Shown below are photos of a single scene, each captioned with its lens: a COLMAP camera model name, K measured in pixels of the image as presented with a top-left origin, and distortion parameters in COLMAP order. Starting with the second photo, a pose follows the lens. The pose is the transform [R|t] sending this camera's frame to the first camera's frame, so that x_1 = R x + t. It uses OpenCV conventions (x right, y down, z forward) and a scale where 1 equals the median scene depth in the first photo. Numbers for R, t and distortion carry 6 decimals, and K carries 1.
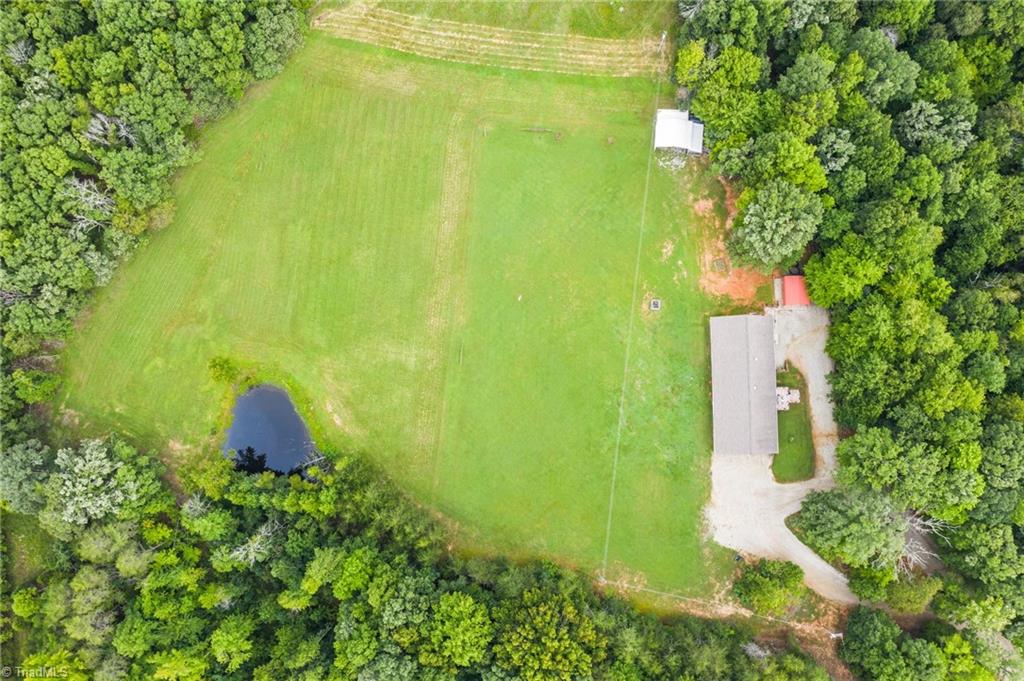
lens RADIAL K [[807.1, 0, 500.7], [0, 807.1, 367.1], [0, 0, 1]] dist [-0.034834, 0.004907]
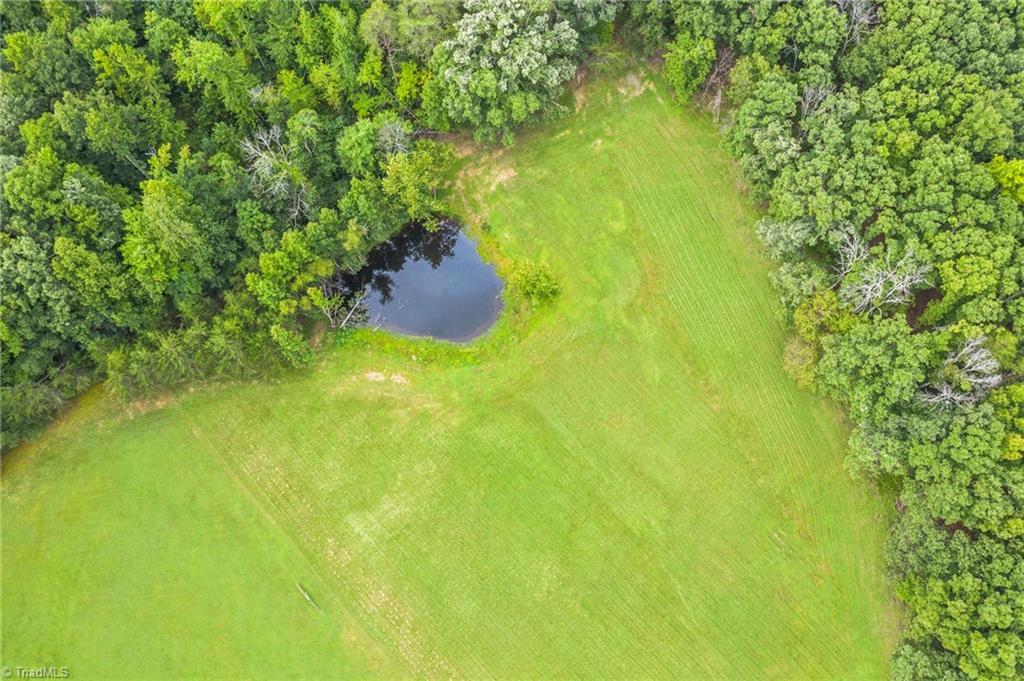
lens RADIAL K [[796.2, 0, 483.6], [0, 796.2, 323.5], [0, 0, 1]] dist [-0.044634, 0.001992]
pose [[-0.643089, 0.753946, -0.134173, -0.221478], [-0.755122, -0.595174, 0.274880, -0.166826], [0.127388, 0.278089, 0.952071, 0.411033]]
